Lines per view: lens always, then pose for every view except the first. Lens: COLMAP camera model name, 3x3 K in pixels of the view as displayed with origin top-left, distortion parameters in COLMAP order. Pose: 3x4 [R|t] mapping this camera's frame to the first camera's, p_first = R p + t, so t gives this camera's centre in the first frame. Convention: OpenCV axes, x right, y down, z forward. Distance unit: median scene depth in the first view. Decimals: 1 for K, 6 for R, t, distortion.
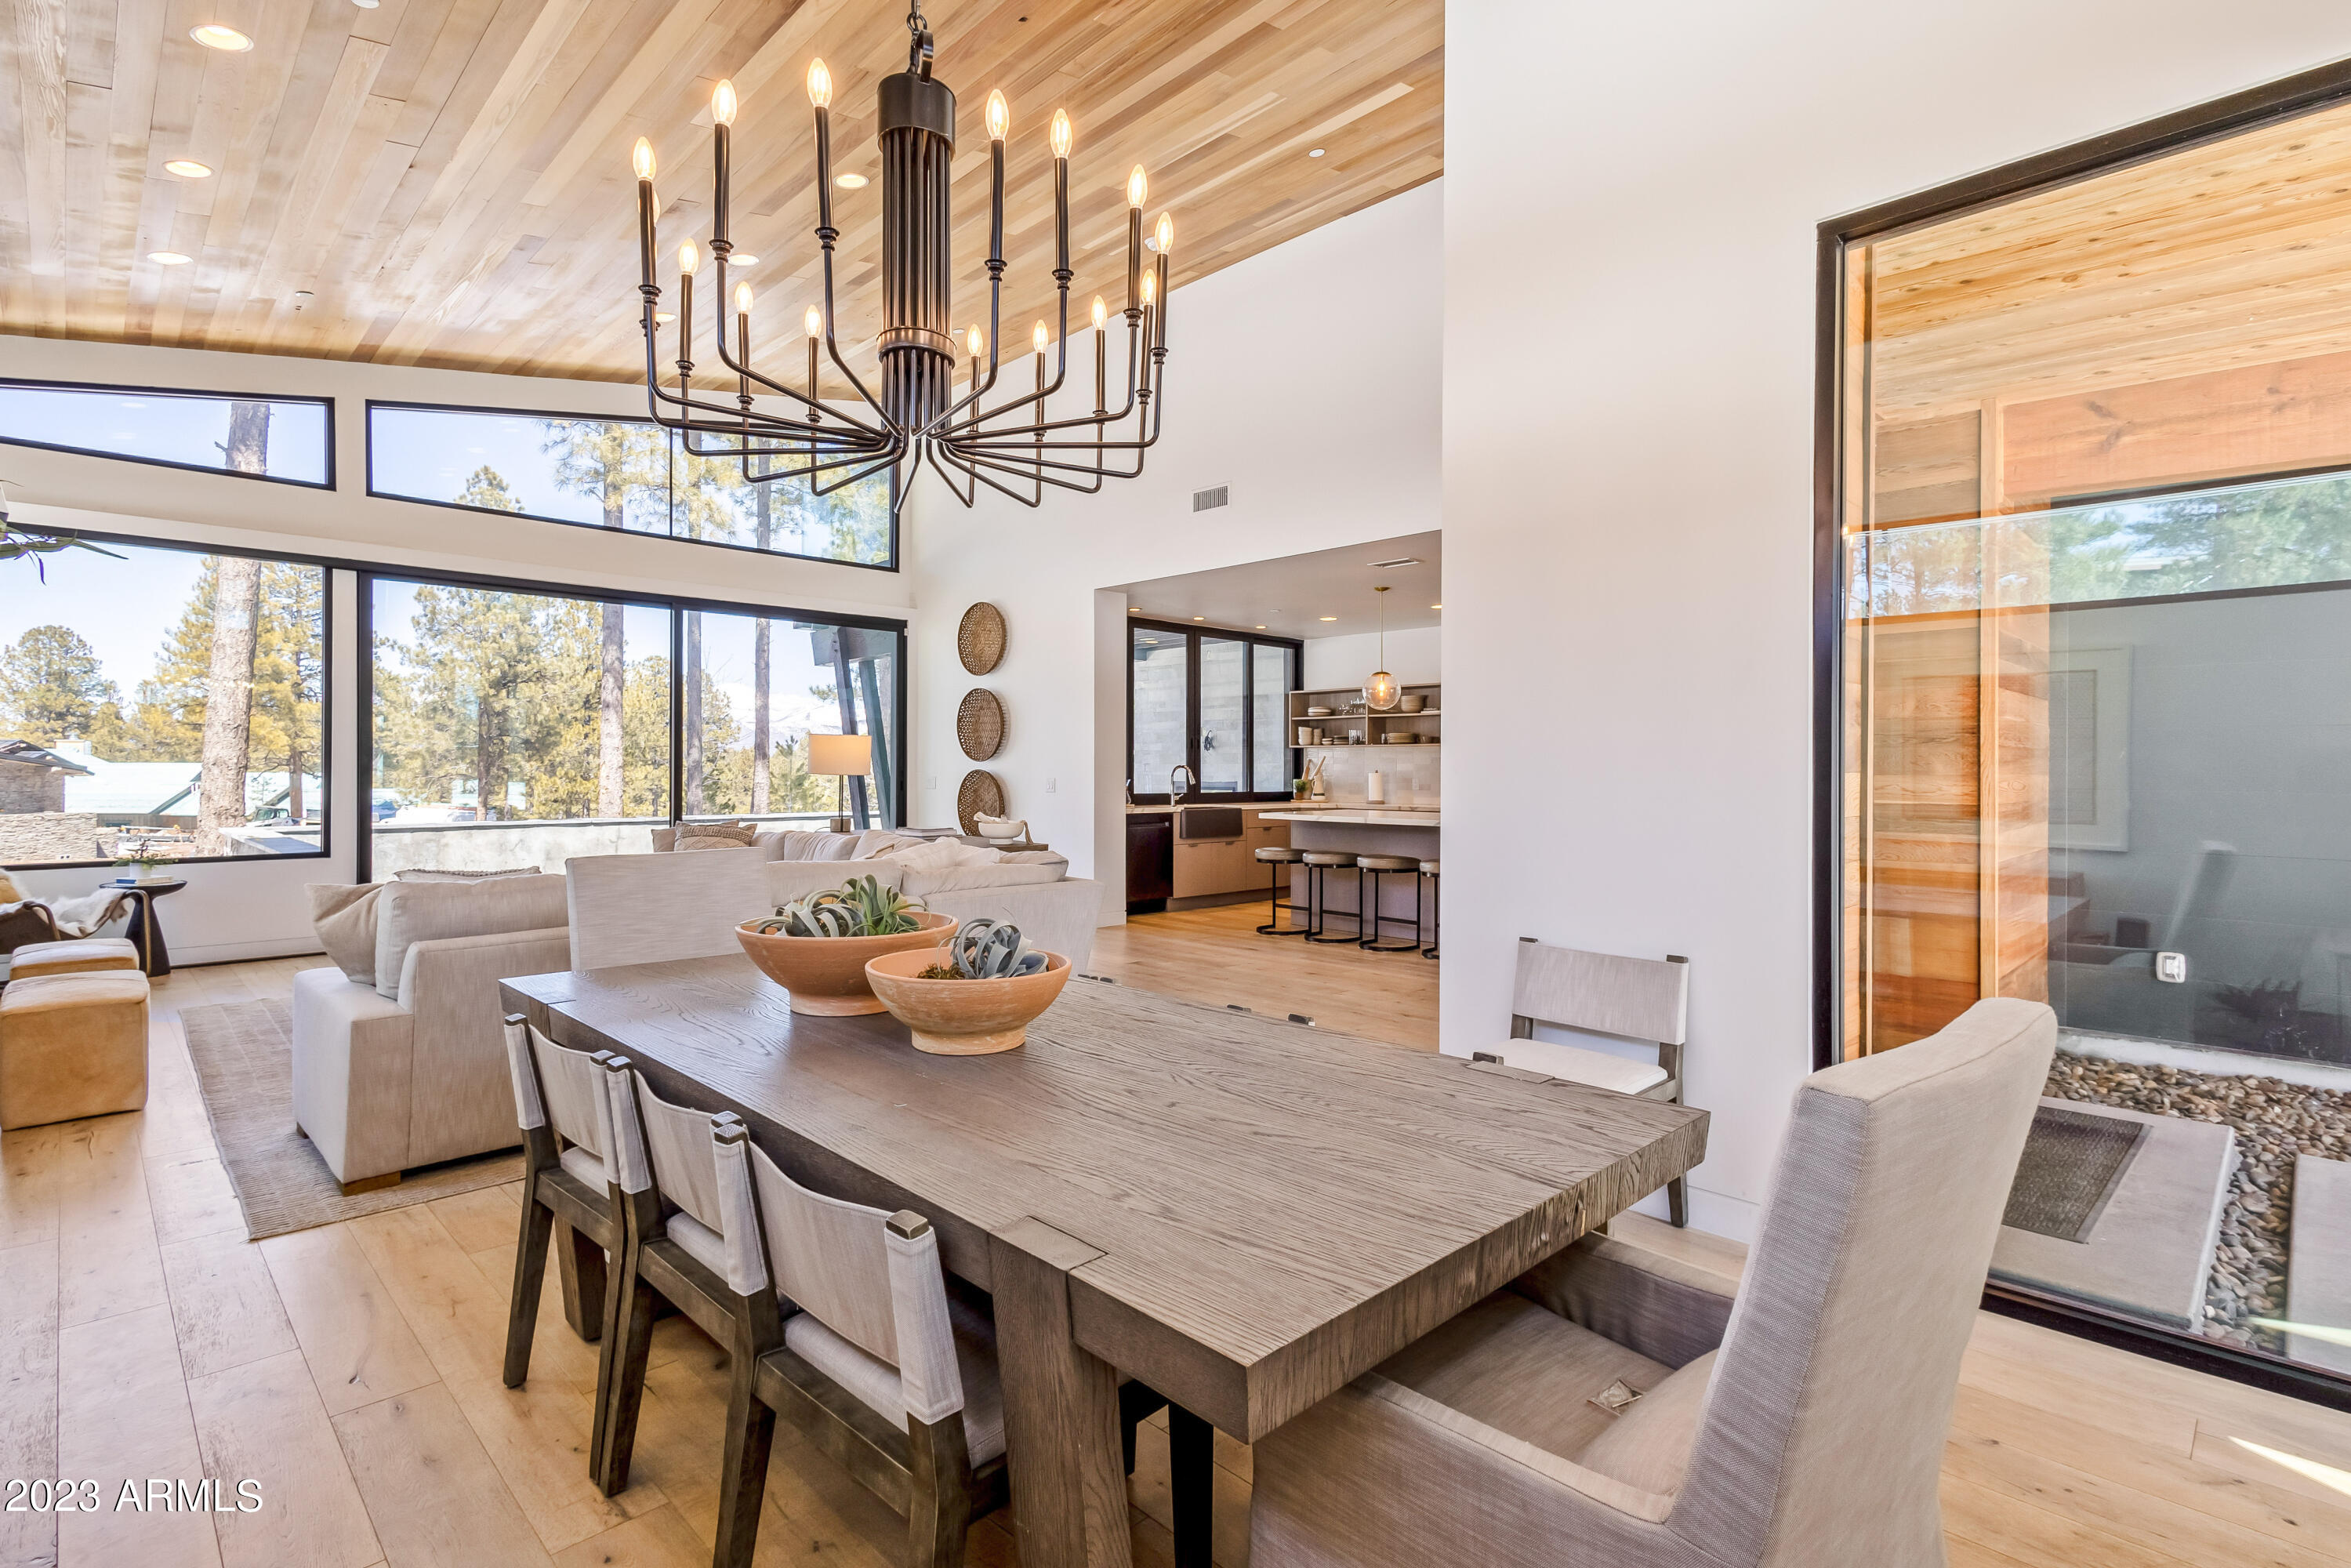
lens RADIAL K [[1097.0, 0, 1163.3], [0, 1097.0, 774.1], [0, 0, 1]] dist [0.014548, -0.005743]
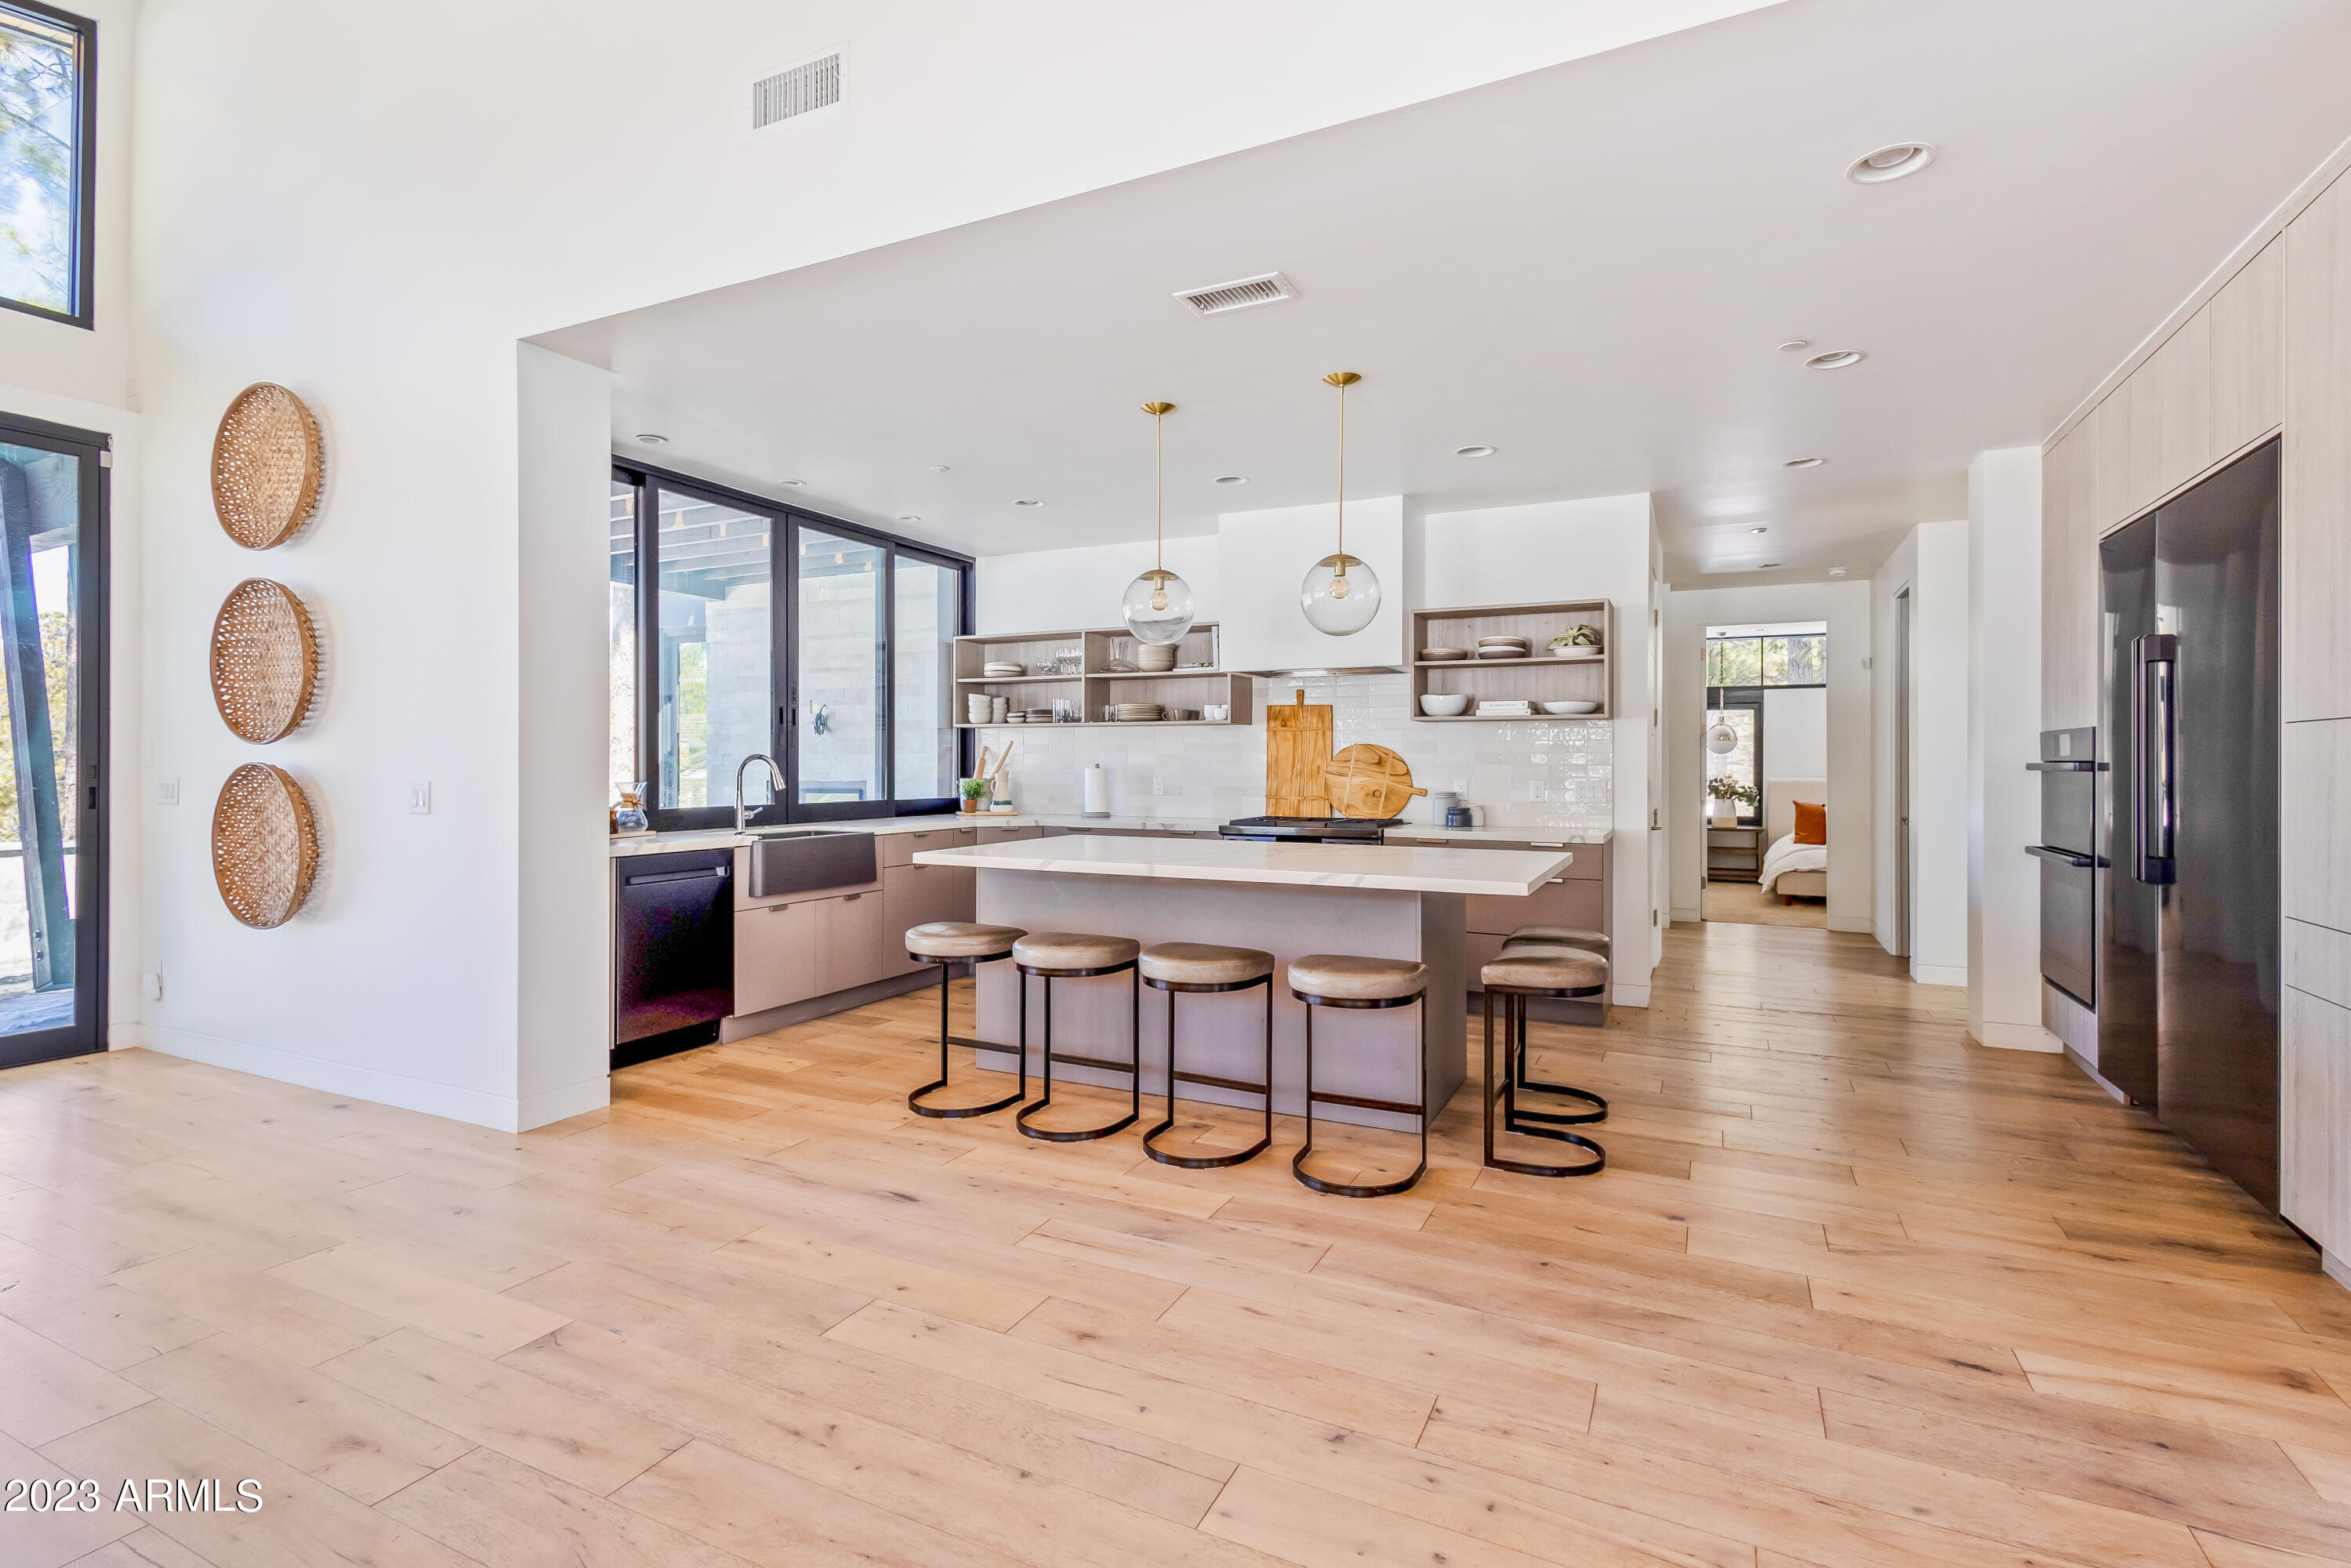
lens RADIAL K [[1097.0, 0, 1174.5], [0, 1097.0, 766.6], [0, 0, 1]] dist [0.014548, -0.005743]
pose [[0.942312, -0.001996, 0.334731, 0.027316], [0.002534, 0.999996, -0.001169, -0.001021], [-0.334727, 0.001949, 0.942313, 0.410083]]
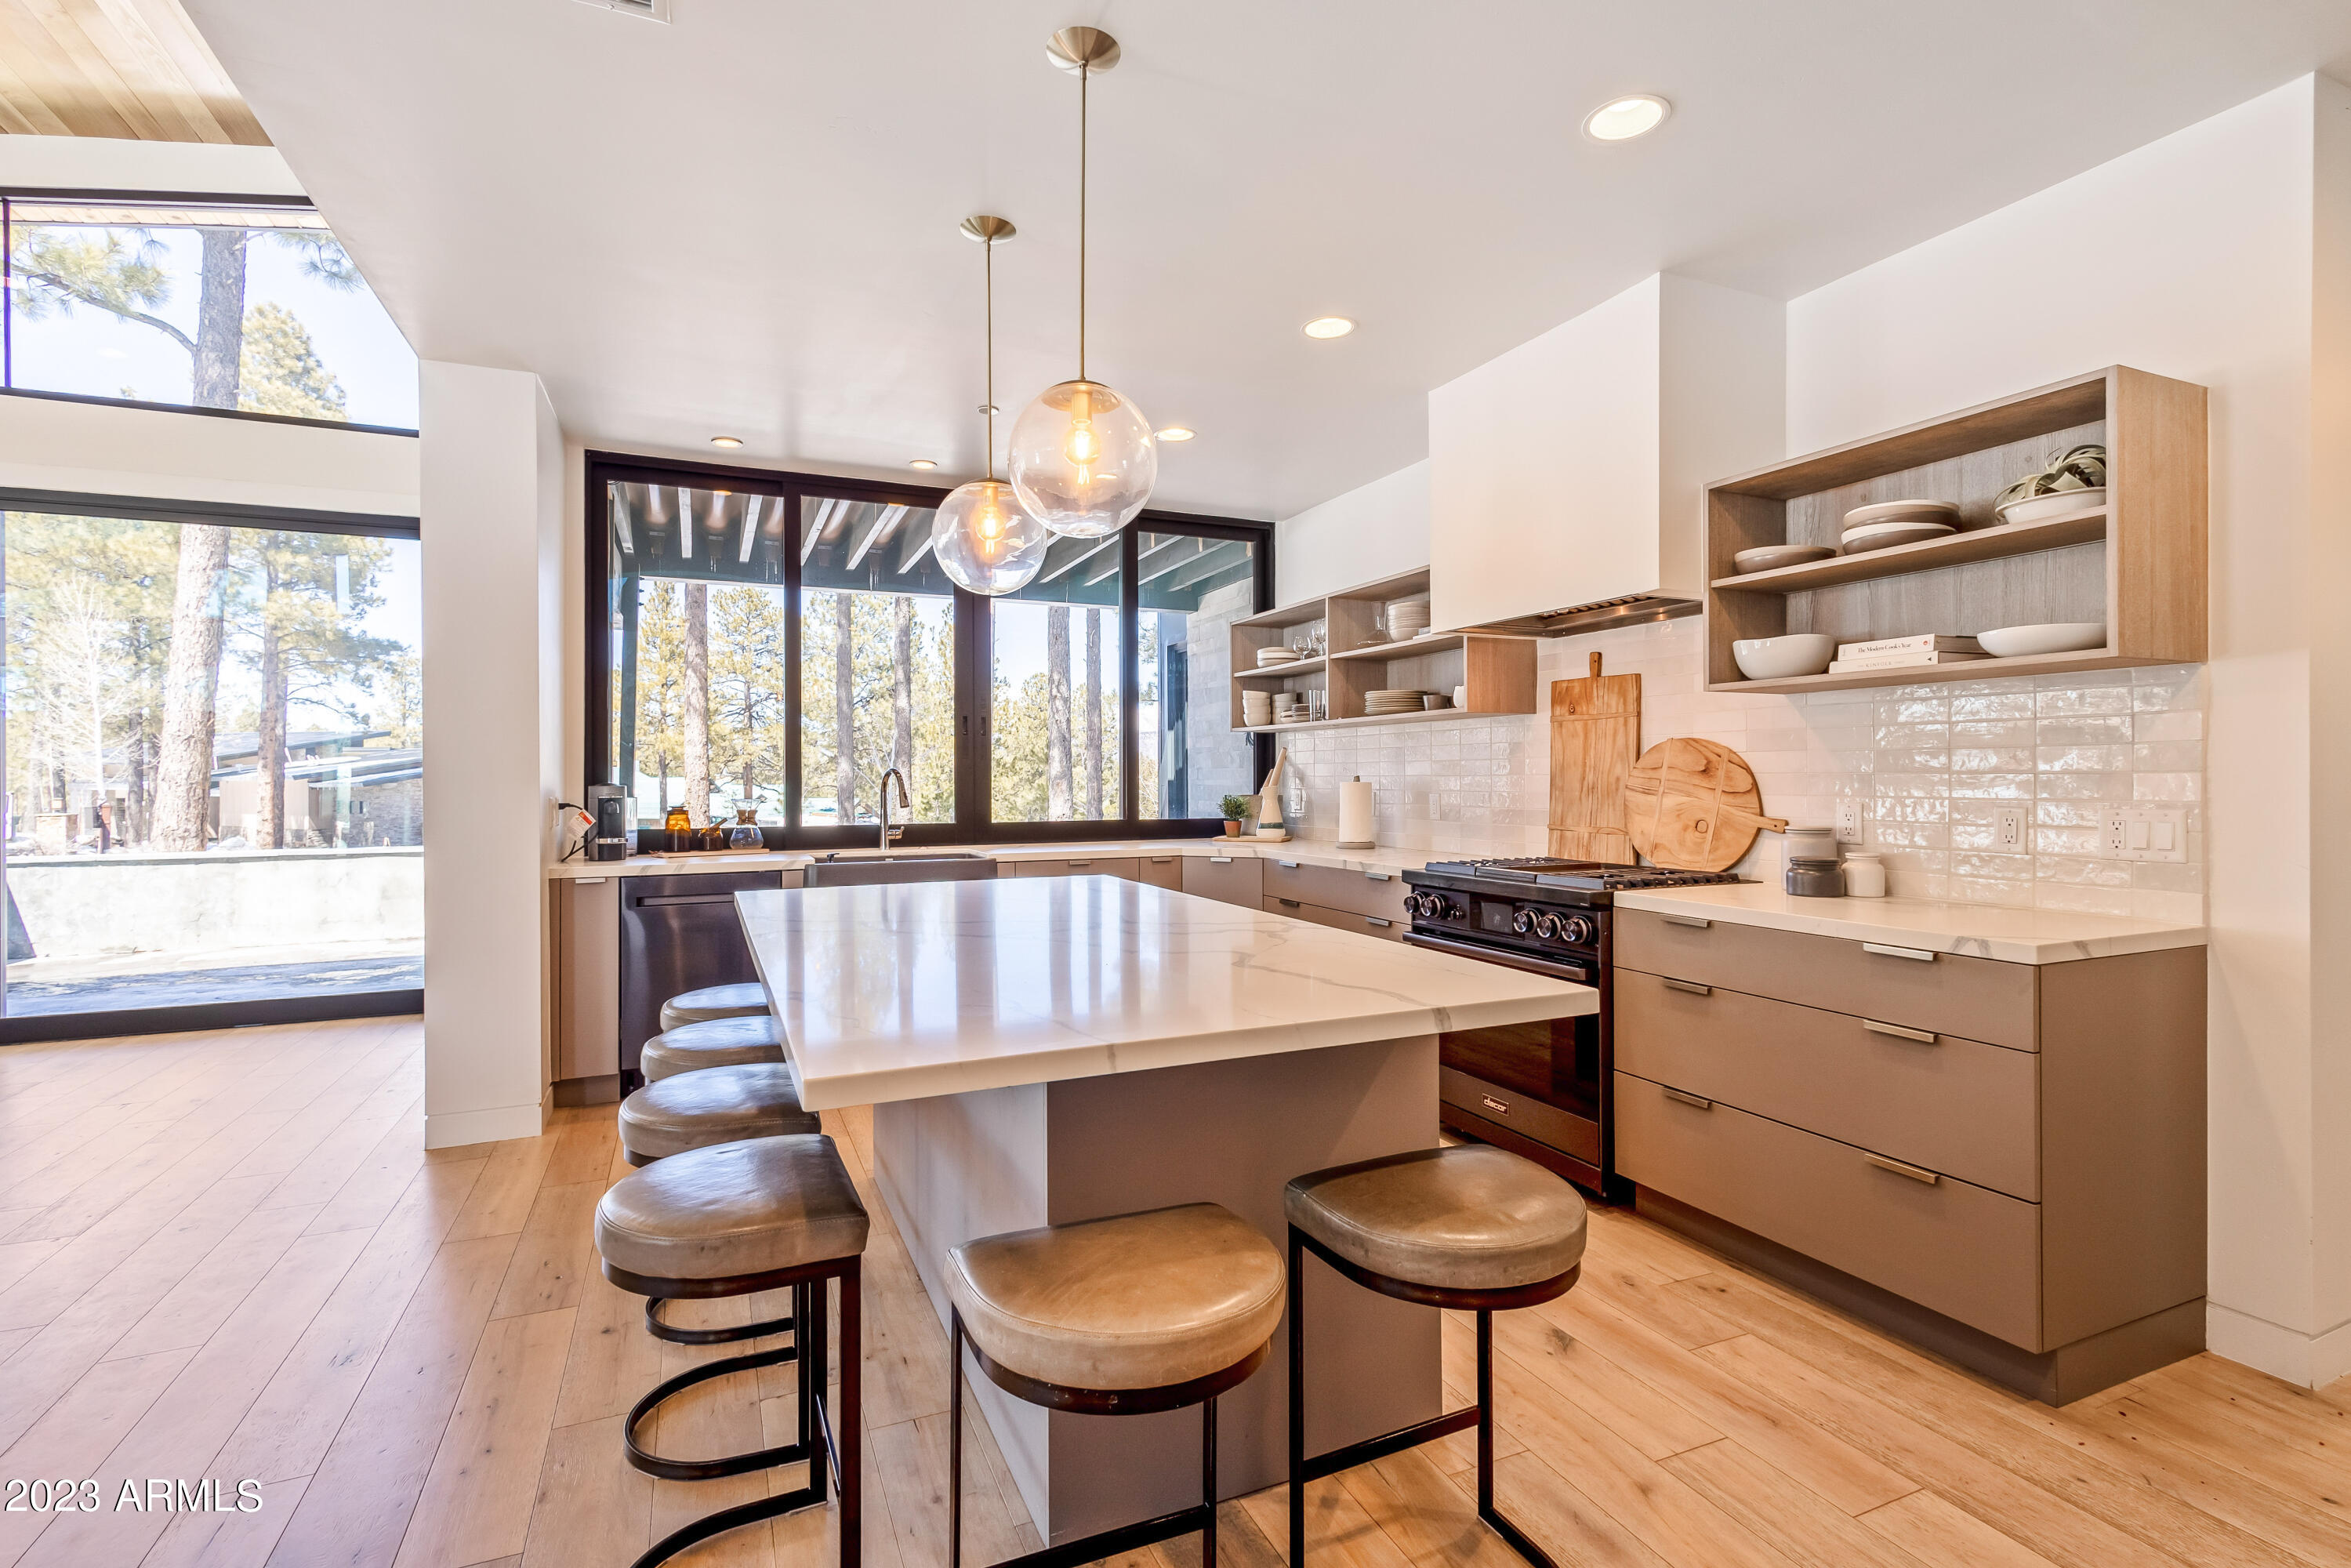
lens RADIAL K [[1097.0, 0, 1186.2], [0, 1097.0, 782.2], [0, 0, 1]] dist [0.014548, -0.005743]
pose [[0.936753, -0.005805, -0.349944, 0.298404], [0.005538, 0.999983, -0.001764, -0.000326], [0.349949, -0.000286, 0.936769, 0.565877]]
